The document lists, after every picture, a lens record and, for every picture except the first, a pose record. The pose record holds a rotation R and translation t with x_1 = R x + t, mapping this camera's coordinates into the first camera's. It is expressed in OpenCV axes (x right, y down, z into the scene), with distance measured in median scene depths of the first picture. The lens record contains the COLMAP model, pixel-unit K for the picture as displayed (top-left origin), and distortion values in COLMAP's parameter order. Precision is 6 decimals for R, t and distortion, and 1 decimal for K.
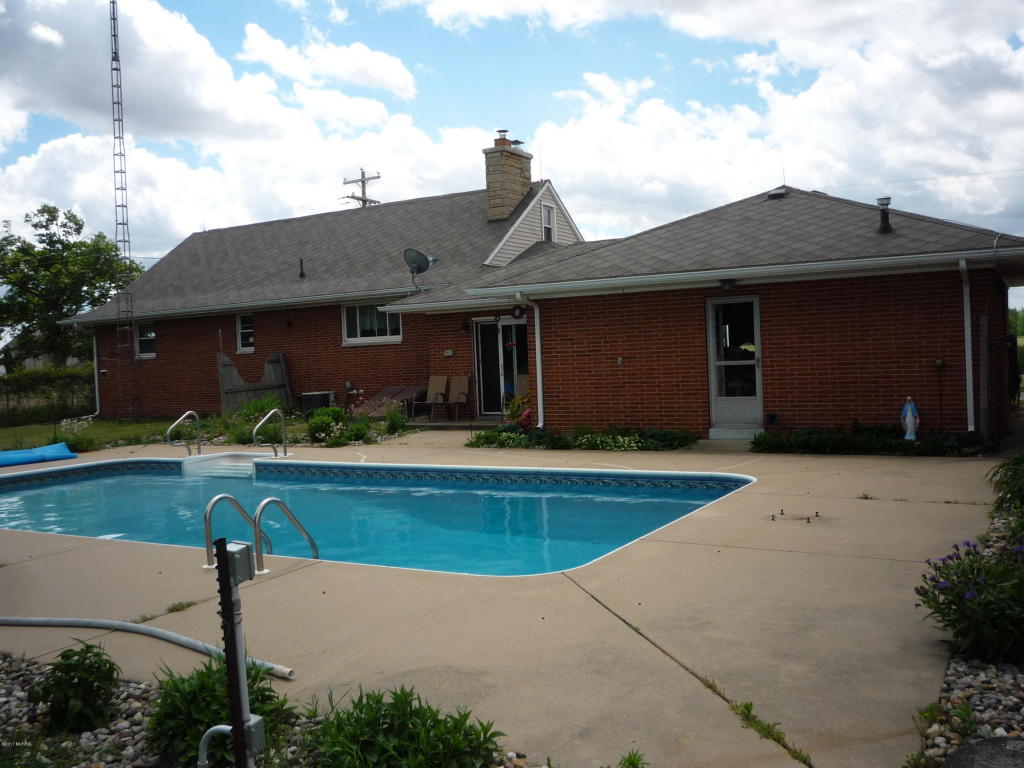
lens RADIAL K [[961.5, 0, 510.1], [0, 961.5, 380.1], [0, 0, 1]] dist [-0.045000, 0.000000]
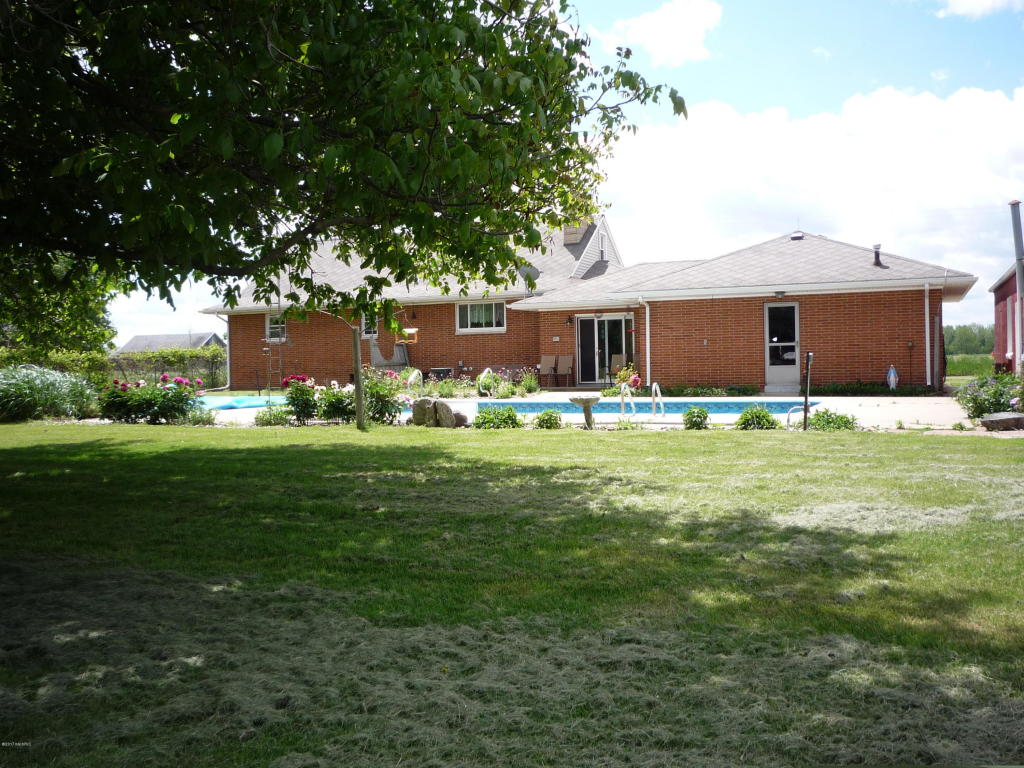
lens RADIAL K [[961.5, 0, 506.4], [0, 961.5, 383.5], [0, 0, 1]] dist [-0.045000, 0.000000]
pose [[0.994978, 0.016767, 0.098677, -0.299418], [-0.016062, 0.999840, -0.007936, 0.053597], [-0.098794, 0.006312, 0.995088, -0.426532]]
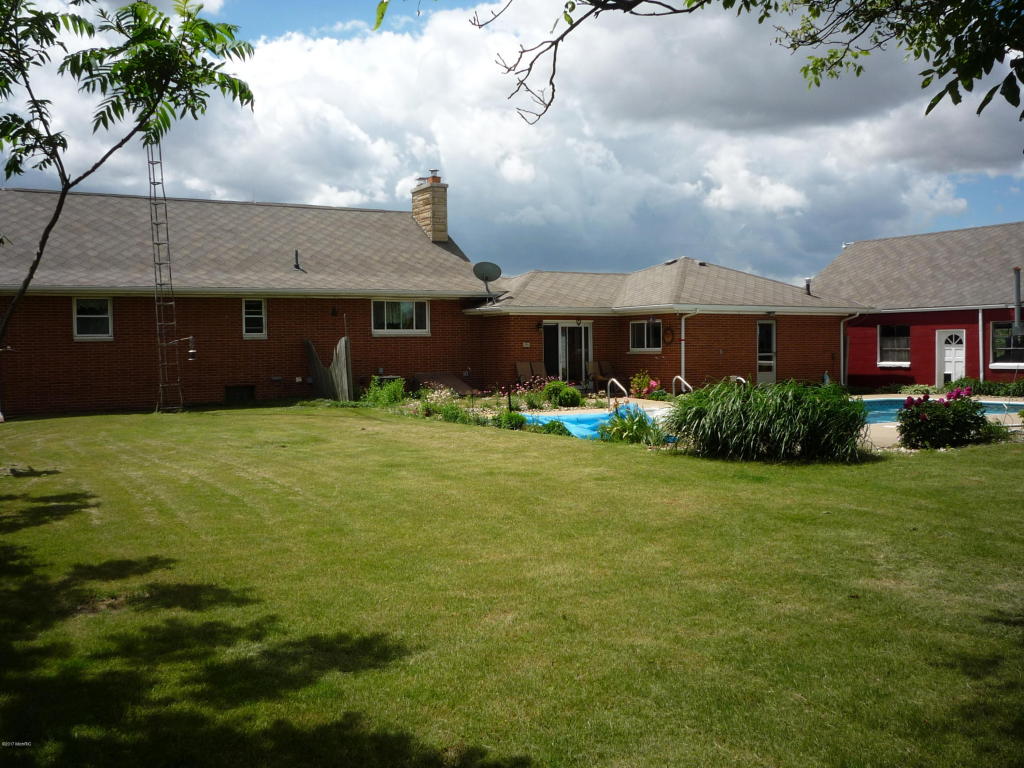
lens RADIAL K [[961.5, 0, 510.2], [0, 961.5, 388.4], [0, 0, 1]] dist [-0.045000, 0.000000]
pose [[0.504321, 0.000616, 0.863516, -1.361954], [0.014984, 0.999843, -0.009465, 0.049945], [-0.863386, 0.017712, 0.504232, 0.369229]]
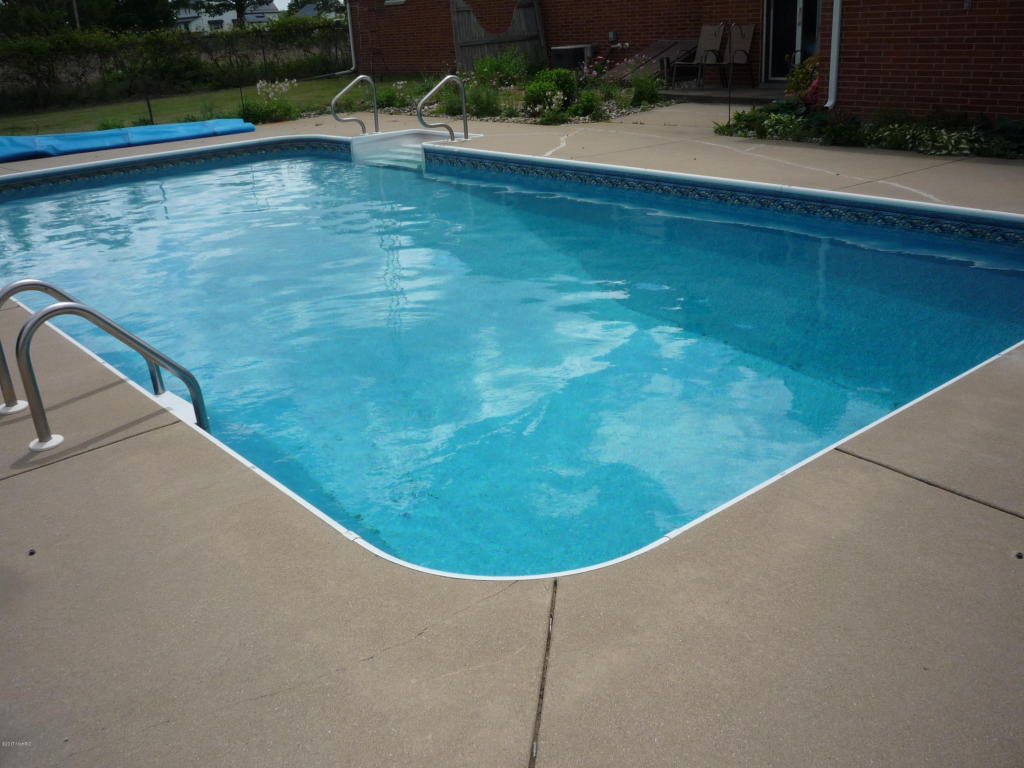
lens RADIAL K [[961.5, 0, 518.9], [0, 961.5, 384.1], [0, 0, 1]] dist [-0.045000, 0.000000]
pose [[0.942009, 0.114897, -0.315306, 0.052038], [0.003487, 0.936162, 0.351552, -0.004450], [0.335569, -0.332265, 0.881472, 0.233683]]
